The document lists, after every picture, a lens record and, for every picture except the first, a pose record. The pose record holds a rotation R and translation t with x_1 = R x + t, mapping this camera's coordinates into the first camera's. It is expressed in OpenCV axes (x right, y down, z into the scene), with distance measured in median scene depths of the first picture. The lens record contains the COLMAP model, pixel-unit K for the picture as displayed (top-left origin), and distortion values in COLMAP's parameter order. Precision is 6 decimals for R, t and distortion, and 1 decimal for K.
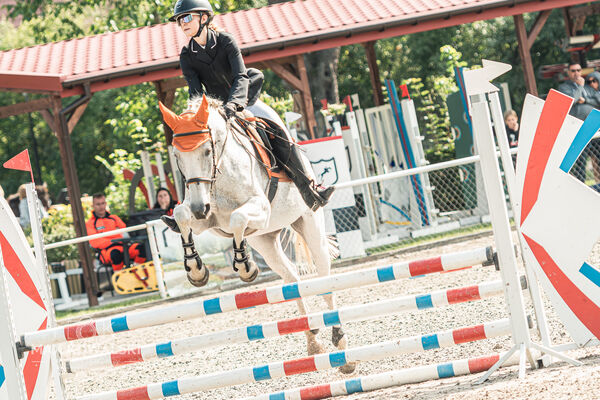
lens RADIAL K [[3012.1, 0, 300.6], [0, 3012.1, 199.7], [0, 0, 1]] dist [-0.022130, 0.000000]
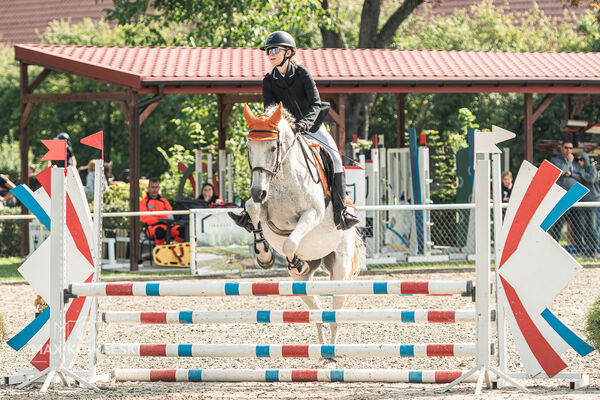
lens RADIAL K [[3012.1, 0, 299.5], [0, 3012.1, 200.1], [0, 0, 1]] dist [-0.022130, 0.000000]
pose [[0.984000, 0.178159, -0.002016, -0.006874], [-0.178170, 0.983914, -0.013023, 0.011703], [-0.000336, 0.013174, 0.999913, -0.189557]]
